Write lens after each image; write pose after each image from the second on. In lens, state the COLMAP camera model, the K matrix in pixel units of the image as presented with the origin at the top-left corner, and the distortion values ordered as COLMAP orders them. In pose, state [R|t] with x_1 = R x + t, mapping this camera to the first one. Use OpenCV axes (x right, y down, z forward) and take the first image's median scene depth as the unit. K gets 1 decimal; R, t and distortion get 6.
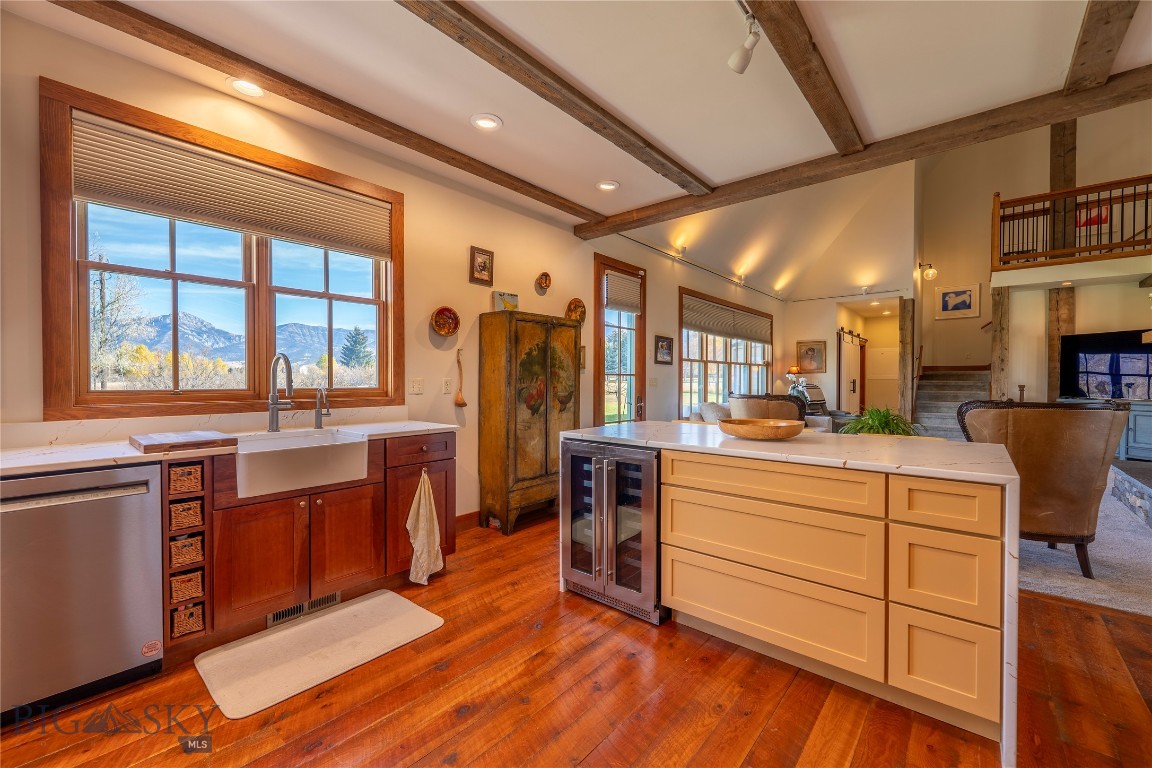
lens RADIAL K [[469.8, 0, 576.0], [0, 469.8, 384.0], [0, 0, 1]] dist [0.003475, -0.000157]
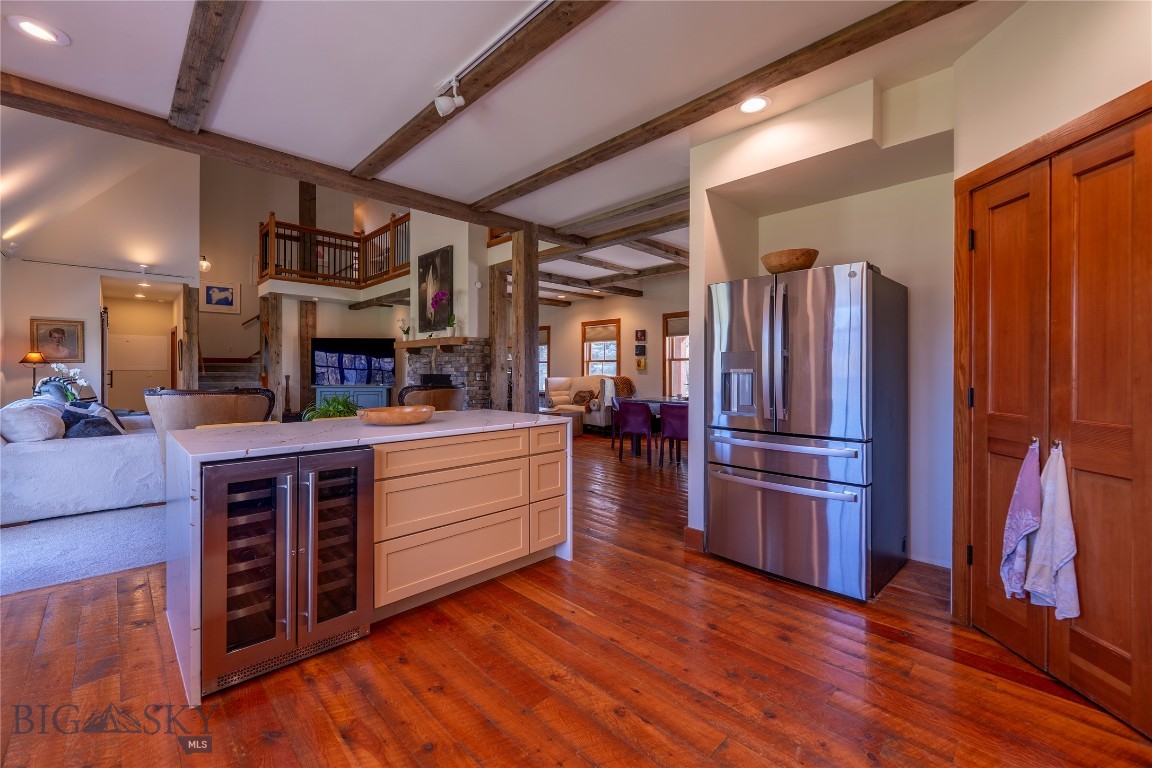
lens RADIAL K [[468.6, 0, 579.8], [0, 468.6, 371.5], [0, 0, 1]] dist [-0.000758, -0.000661]
pose [[0.077006, -0.001566, 0.997029, -0.210324], [0.009489, 0.999955, 0.000838, -0.002000], [-0.996985, 0.009396, 0.077018, 0.147502]]
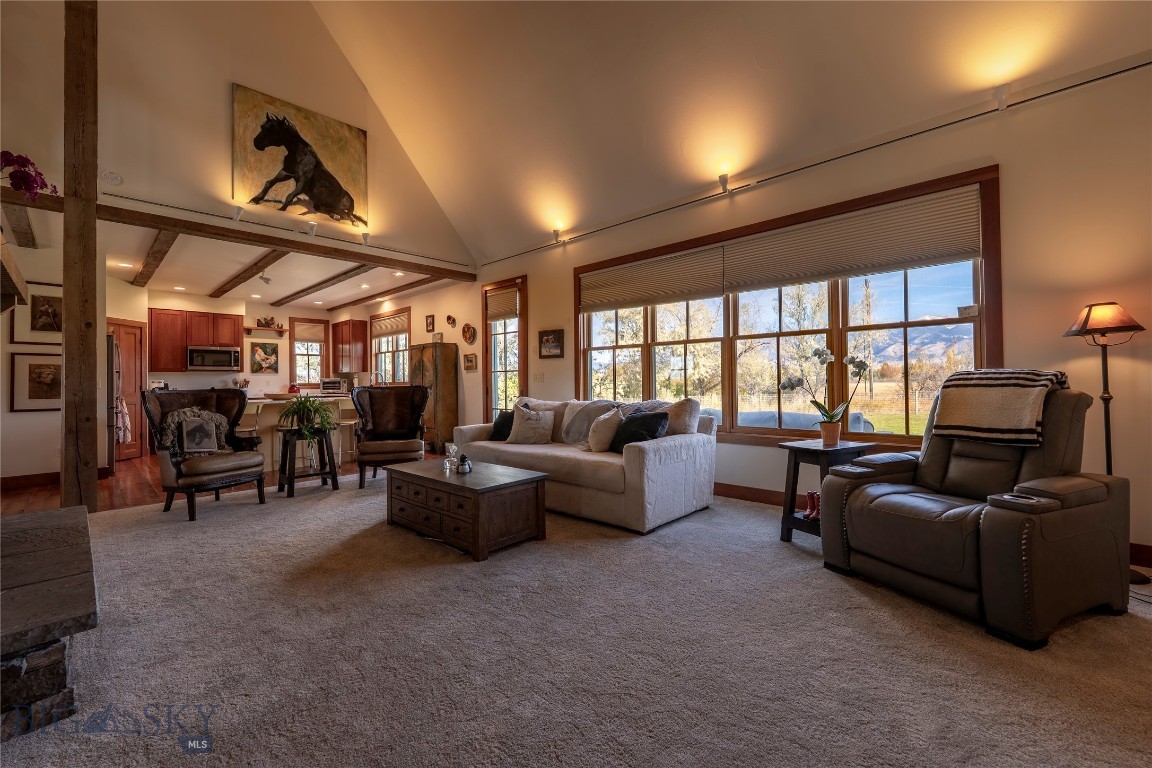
lens RADIAL K [[472.6, 0, 575.5], [0, 472.6, 376.8], [0, 0, 1]] dist [0.001532, -0.000350]
pose [[-0.048386, -0.012267, -0.998753, 0.900634], [0.003325, 0.999917, -0.012442, 0.007129], [0.998823, -0.003923, -0.048341, 0.845668]]
